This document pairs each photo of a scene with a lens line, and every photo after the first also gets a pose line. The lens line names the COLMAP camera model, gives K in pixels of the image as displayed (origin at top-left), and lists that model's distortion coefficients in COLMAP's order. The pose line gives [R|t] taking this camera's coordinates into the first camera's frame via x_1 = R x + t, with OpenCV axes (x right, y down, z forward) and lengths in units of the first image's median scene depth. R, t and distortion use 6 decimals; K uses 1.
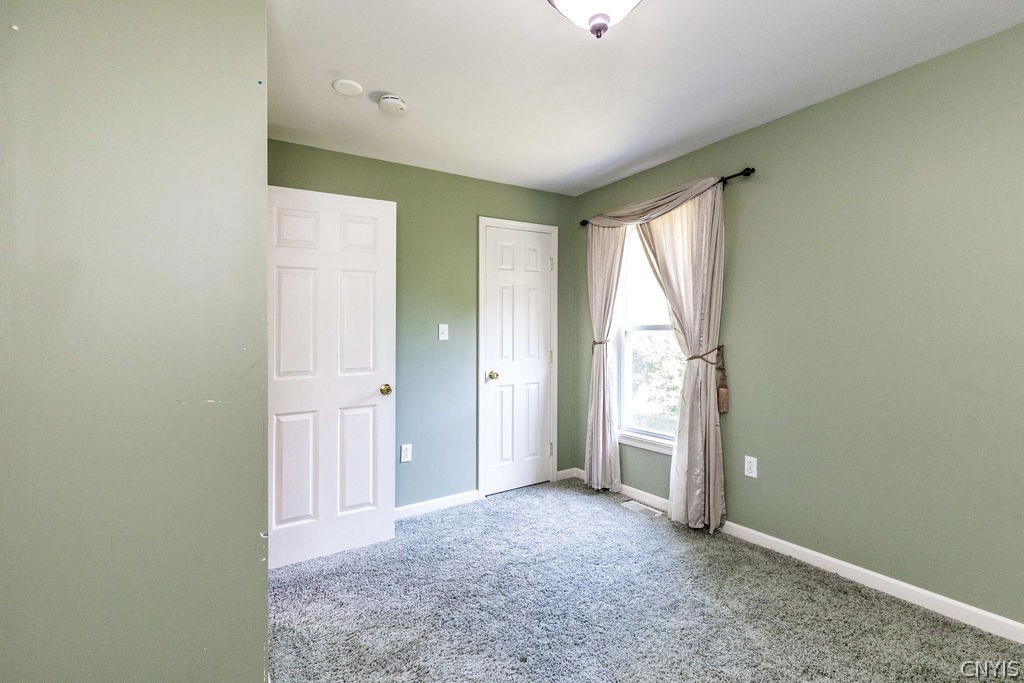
lens RADIAL K [[472.6, 0, 512.0], [0, 472.6, 341.5], [0, 0, 1]] dist [0.000826, 0.000198]
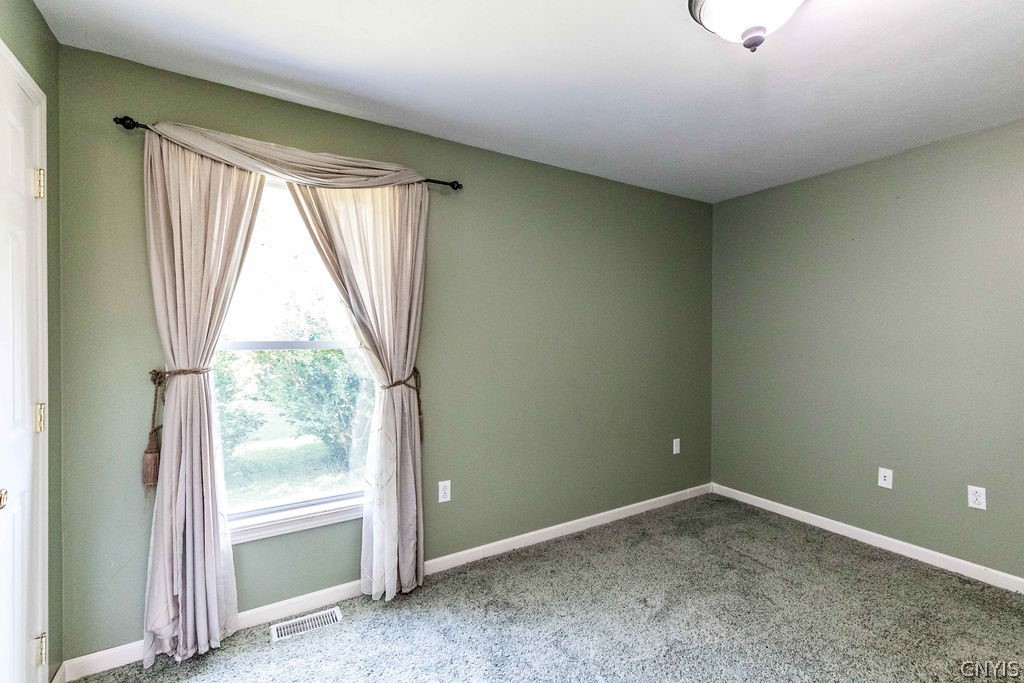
lens RADIAL K [[472.6, 0, 512.0], [0, 472.6, 341.5], [0, 0, 1]] dist [0.000826, 0.000198]
pose [[-0.006185, -0.009197, 0.999939, -0.416804], [0.007938, 0.999926, 0.009246, -0.043737], [-0.999949, 0.007995, -0.006112, 0.796499]]
